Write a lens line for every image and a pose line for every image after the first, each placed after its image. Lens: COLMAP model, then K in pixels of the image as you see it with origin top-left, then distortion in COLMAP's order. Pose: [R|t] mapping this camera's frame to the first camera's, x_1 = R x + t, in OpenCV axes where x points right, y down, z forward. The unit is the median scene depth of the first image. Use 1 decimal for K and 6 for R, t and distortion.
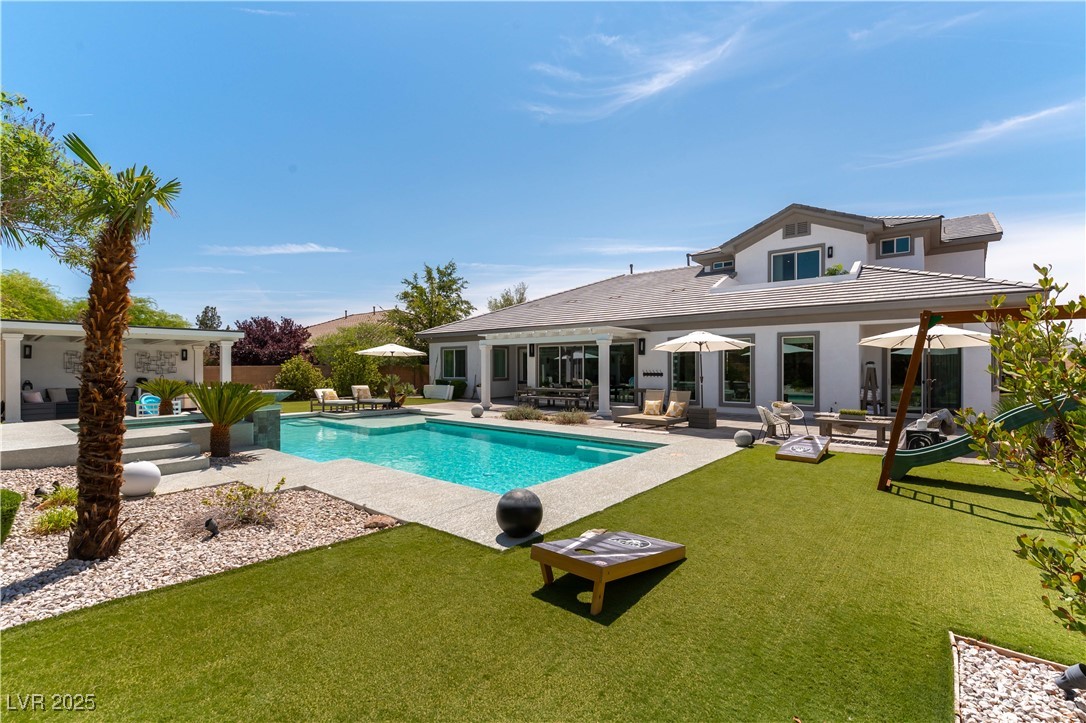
lens RADIAL K [[467.4, 0, 543.0], [0, 467.4, 361.5], [0, 0, 1]] dist [-0.002781, -0.000258]
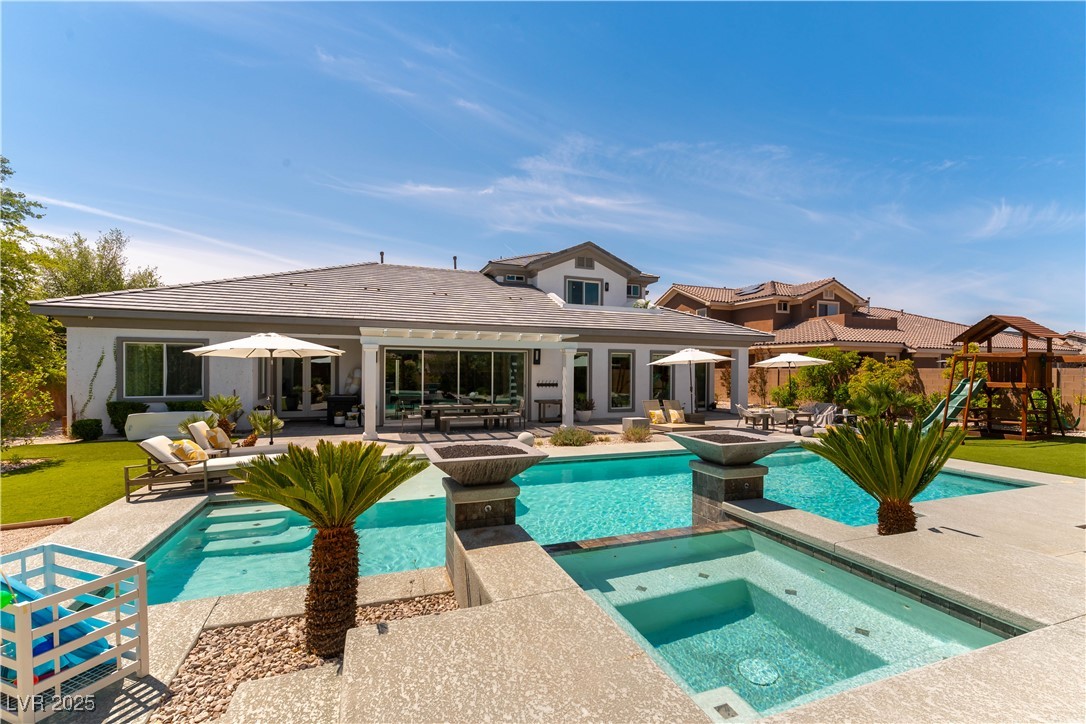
lens RADIAL K [[487.7, 0, 543.0], [0, 487.7, 362.0], [0, 0, 1]] dist [0.003980, 0.000202]
pose [[0.493066, 0.022400, 0.869704, -0.601384], [-0.015306, 0.999737, -0.017072, -0.002608], [-0.869857, -0.004894, 0.493279, 0.469665]]
